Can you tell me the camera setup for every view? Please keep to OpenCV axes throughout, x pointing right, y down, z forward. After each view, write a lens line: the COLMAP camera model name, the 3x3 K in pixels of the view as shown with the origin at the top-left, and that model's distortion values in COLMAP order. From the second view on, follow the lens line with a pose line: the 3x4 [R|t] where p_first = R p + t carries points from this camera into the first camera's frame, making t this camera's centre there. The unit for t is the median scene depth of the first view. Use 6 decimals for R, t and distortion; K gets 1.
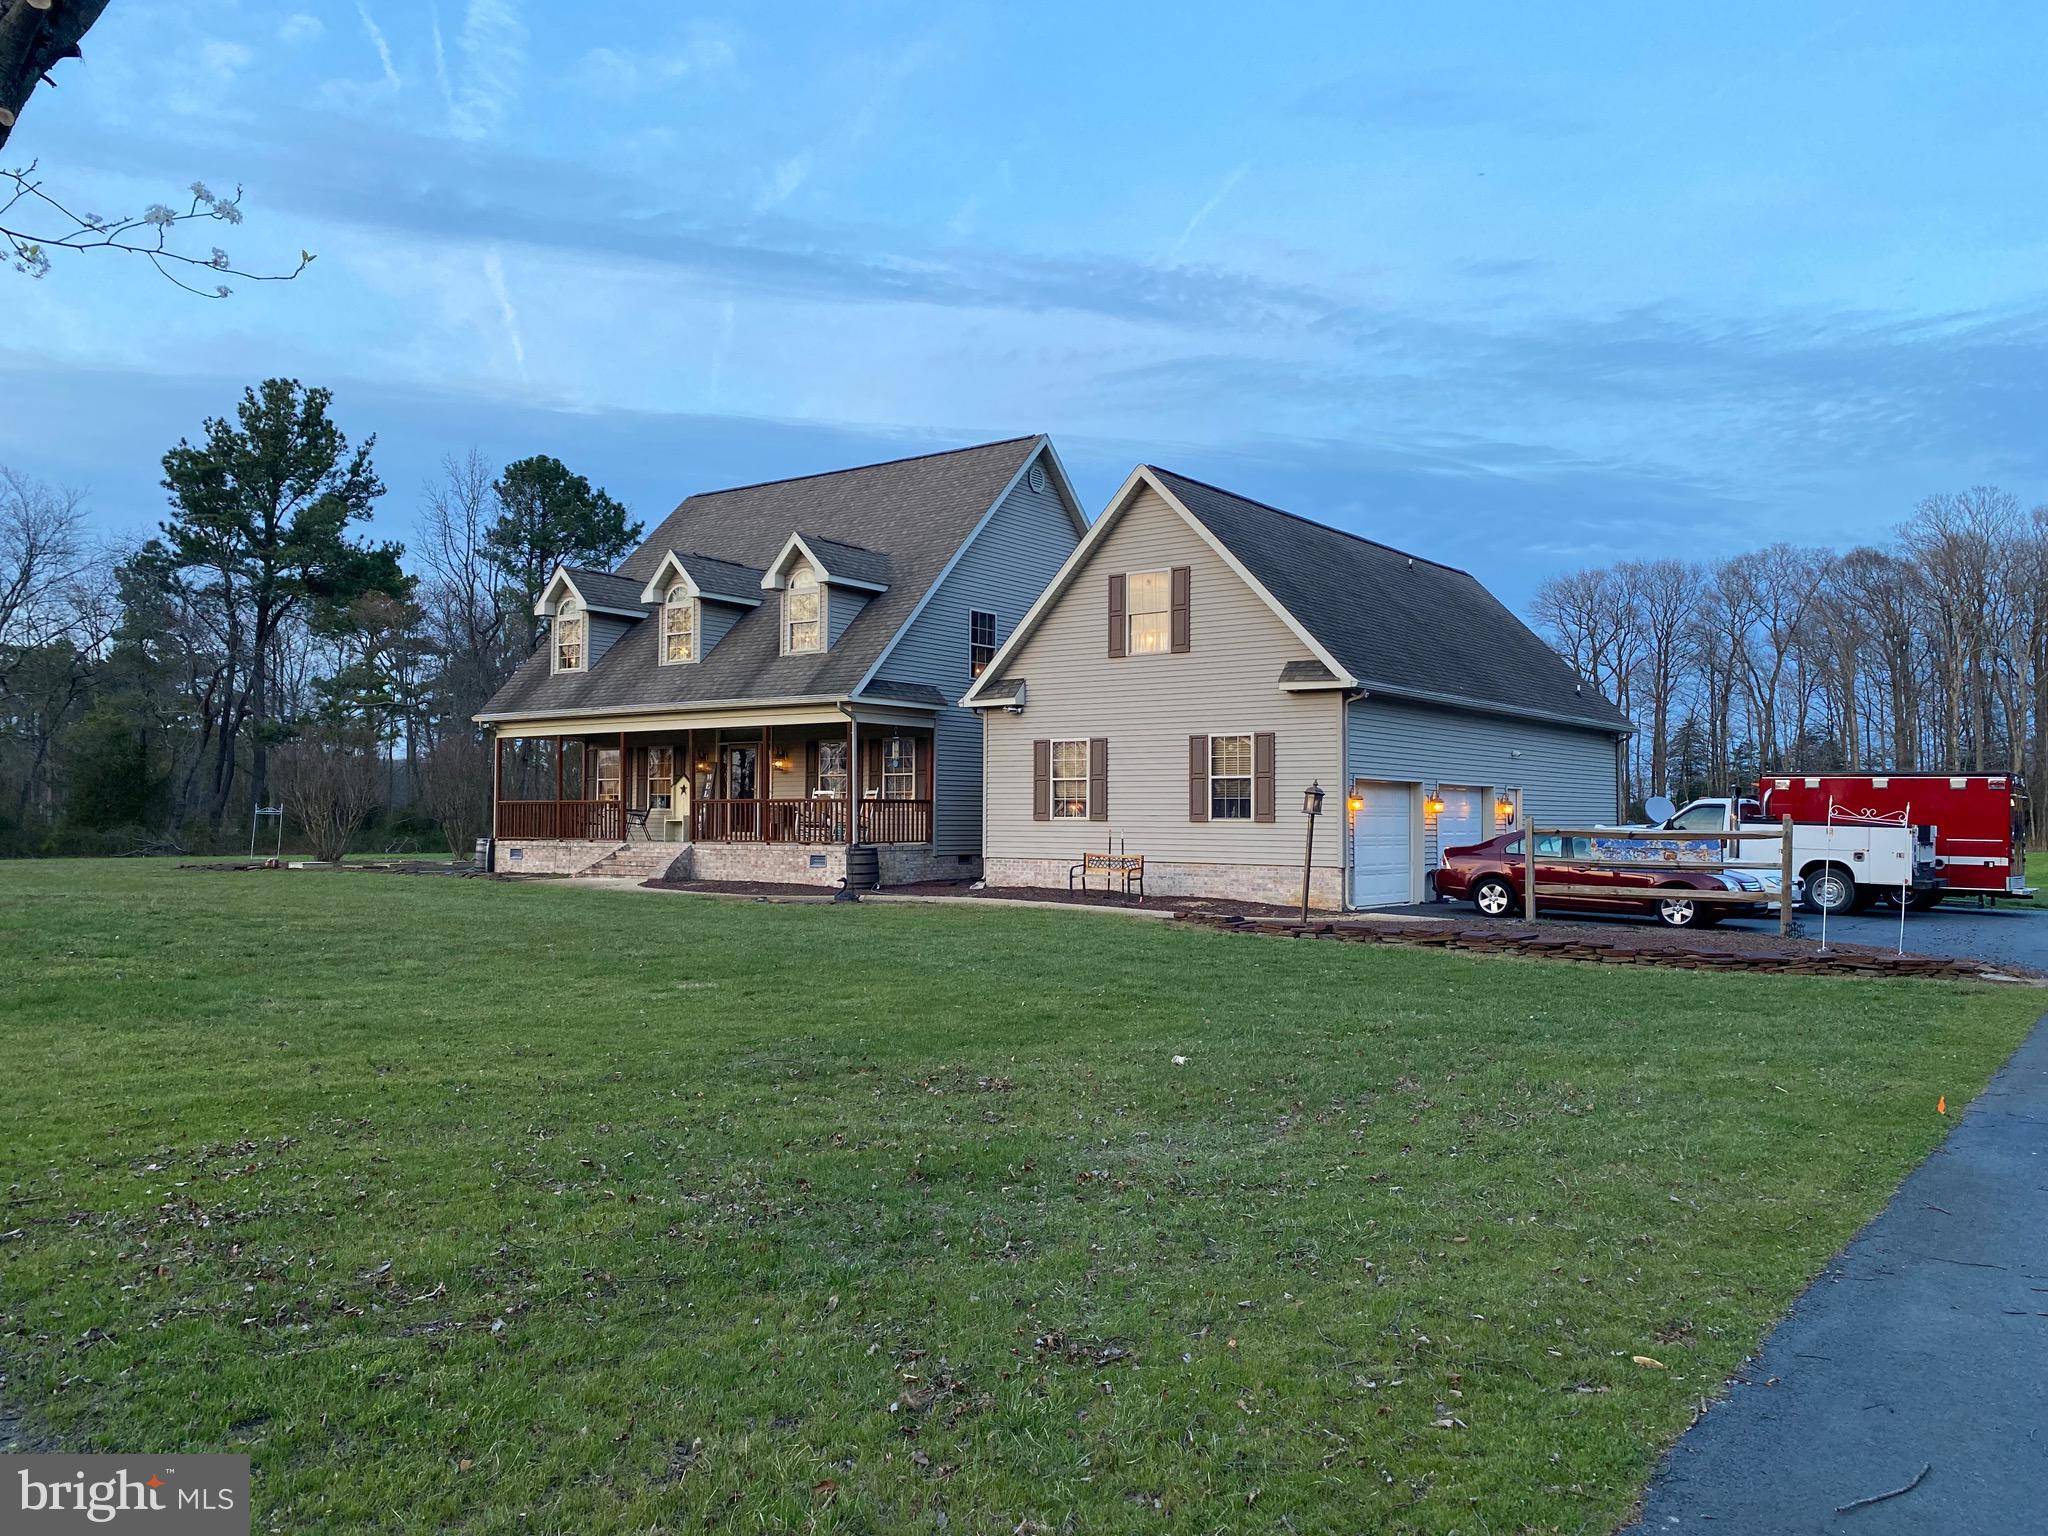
lens RADIAL K [[1590.8, 0, 1024.0], [0, 1590.8, 768.0], [0, 0, 1]] dist [-0.000373, -0.001451]
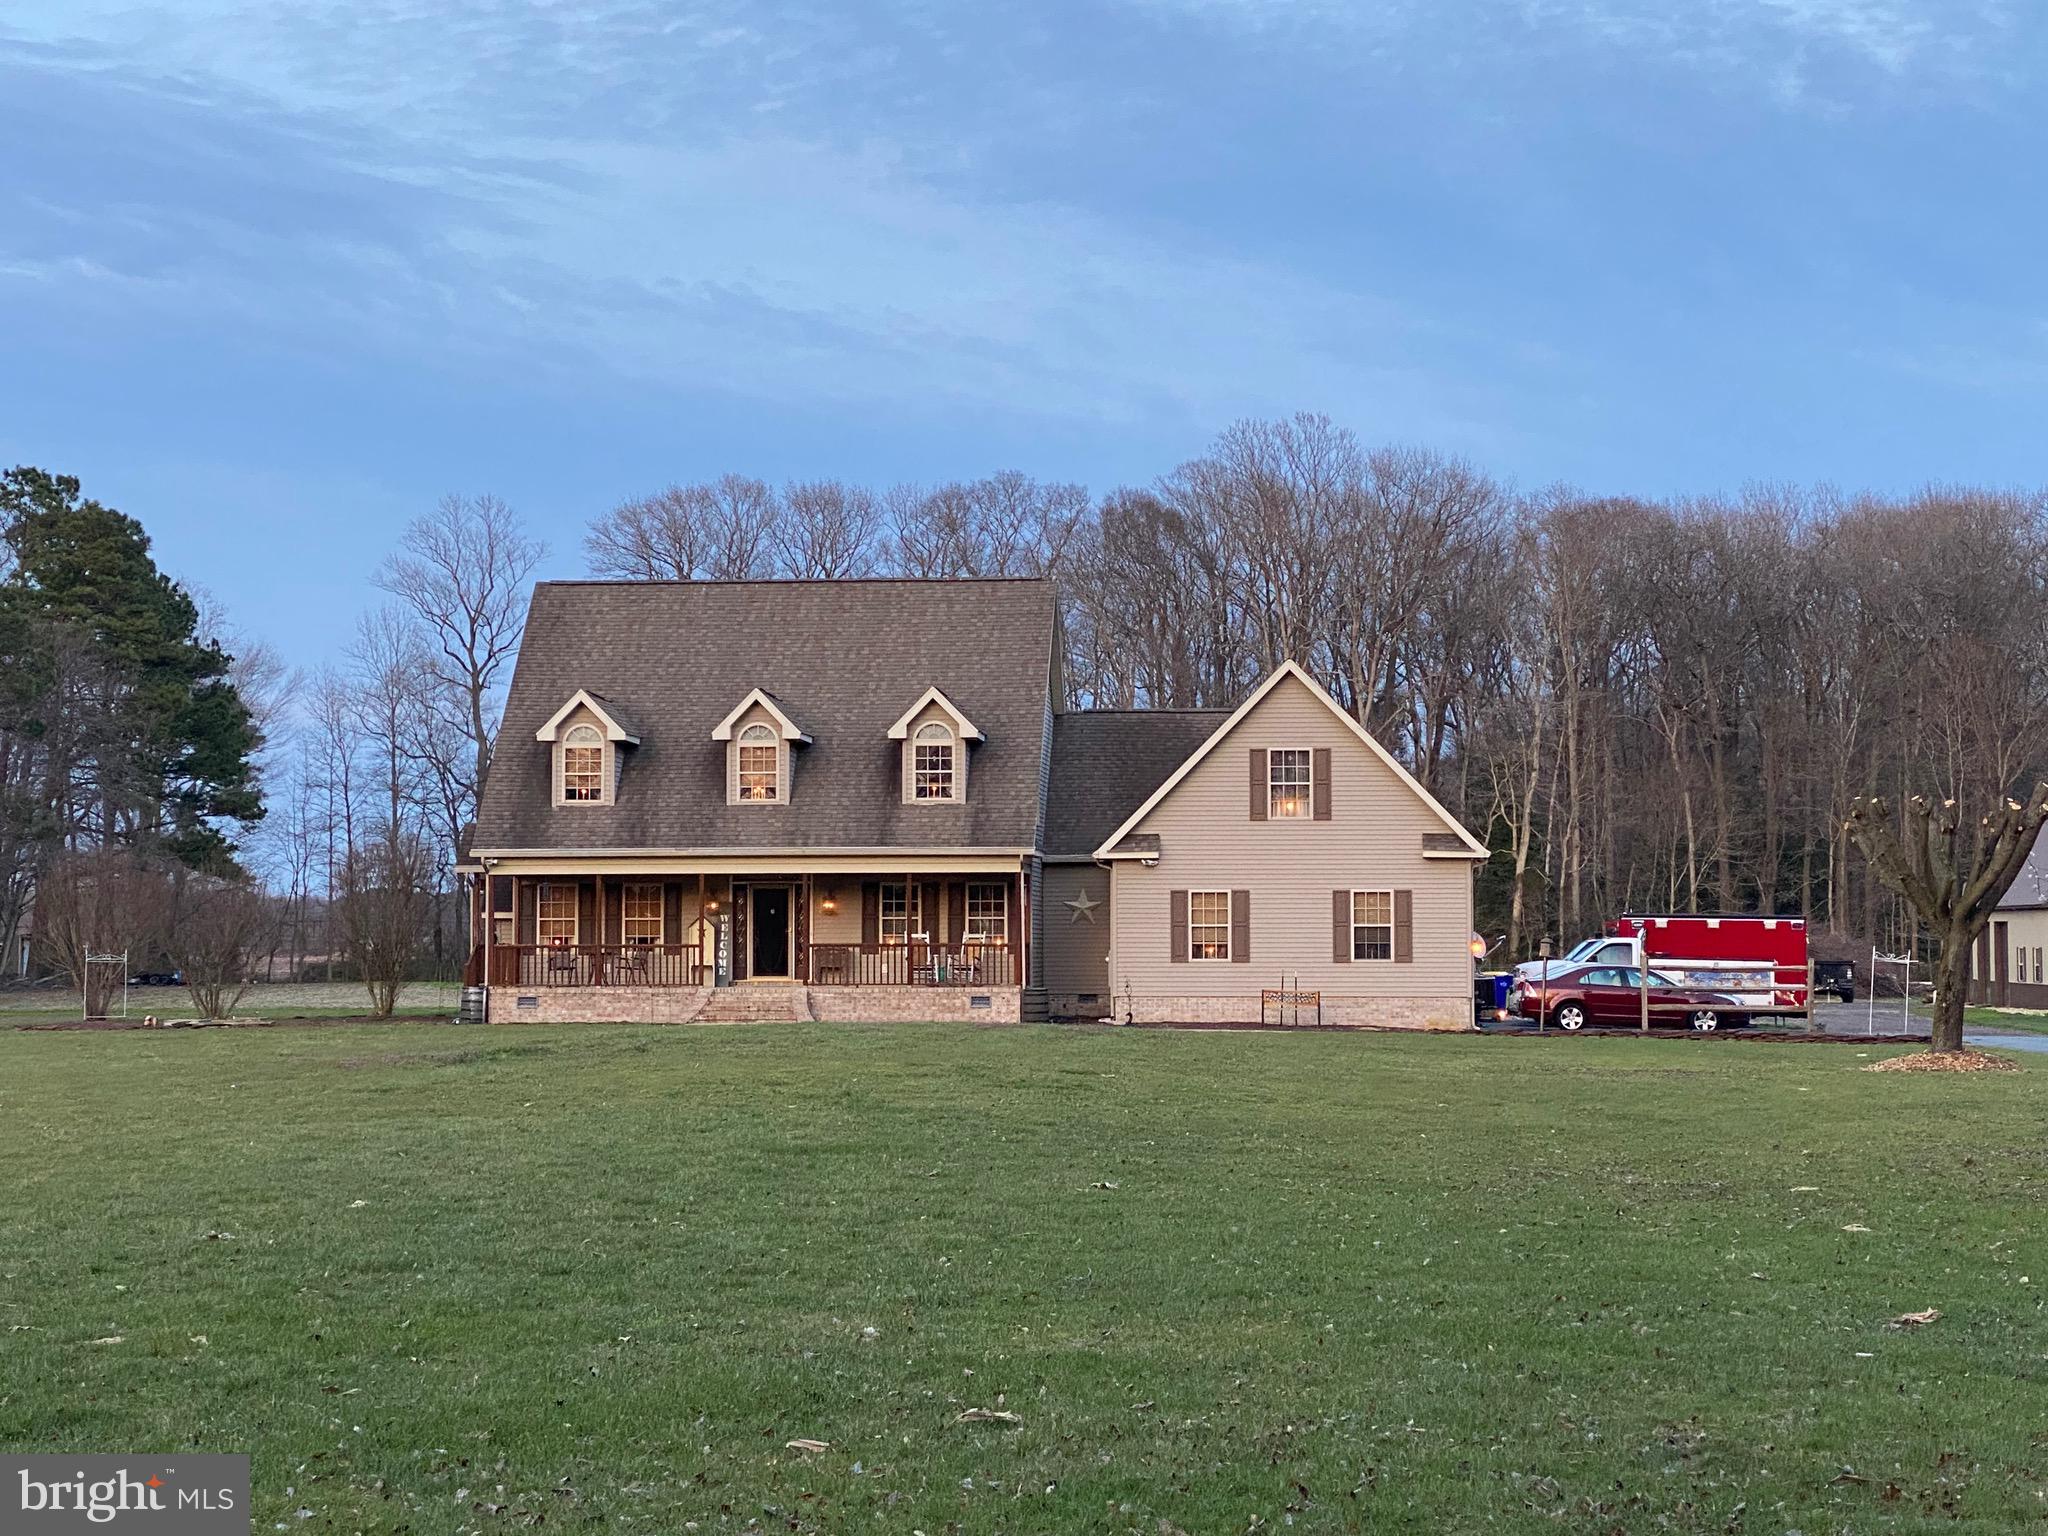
lens RADIAL K [[3871.5, 0, 1024.0], [0, 3871.5, 768.0], [0, 0, 1]] dist [-0.129461, 0.037042]
pose [[0.837842, 0.018453, 0.545601, -1.616229], [-0.012276, 0.999813, -0.014963, -0.063385], [-0.545775, 0.005839, 0.837912, -1.263253]]
